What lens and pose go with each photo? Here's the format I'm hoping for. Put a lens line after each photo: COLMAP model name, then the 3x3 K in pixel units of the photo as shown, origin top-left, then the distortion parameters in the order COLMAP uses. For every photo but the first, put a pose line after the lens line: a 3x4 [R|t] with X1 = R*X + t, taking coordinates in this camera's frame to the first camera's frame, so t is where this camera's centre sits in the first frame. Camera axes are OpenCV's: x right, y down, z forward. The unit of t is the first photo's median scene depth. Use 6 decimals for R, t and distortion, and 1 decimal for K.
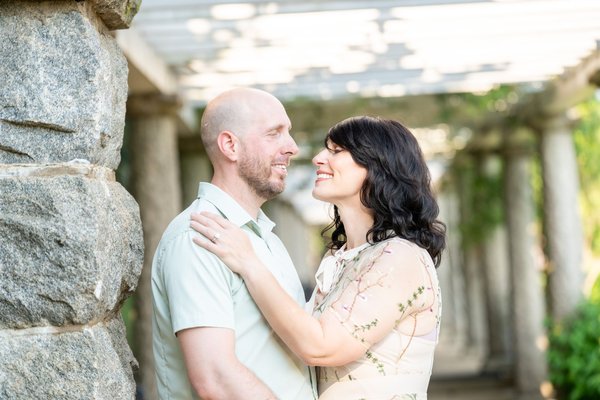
lens RADIAL K [[1657.9, 0, 315.7], [0, 1657.9, 200.7], [0, 0, 1]] dist [0.439453, -0.079092]
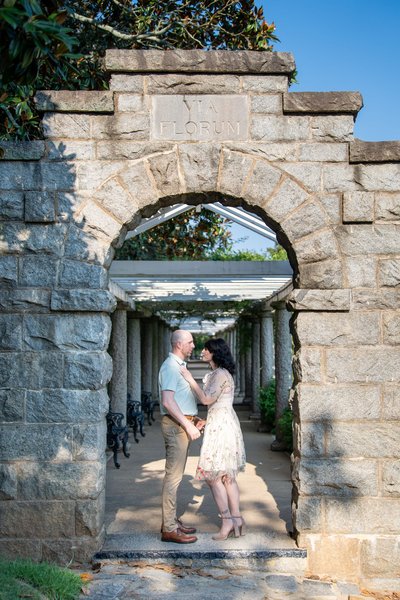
lens RADIAL K [[711.3, 0, 200.0], [0, 711.3, 300.0], [0, 0, 1]] dist [0.004179, -0.009808]
pose [[0.998461, 0.053511, 0.014591, 0.065391], [-0.052943, 0.997916, -0.036876, -0.081961], [-0.016534, 0.036047, 0.999213, -0.652789]]
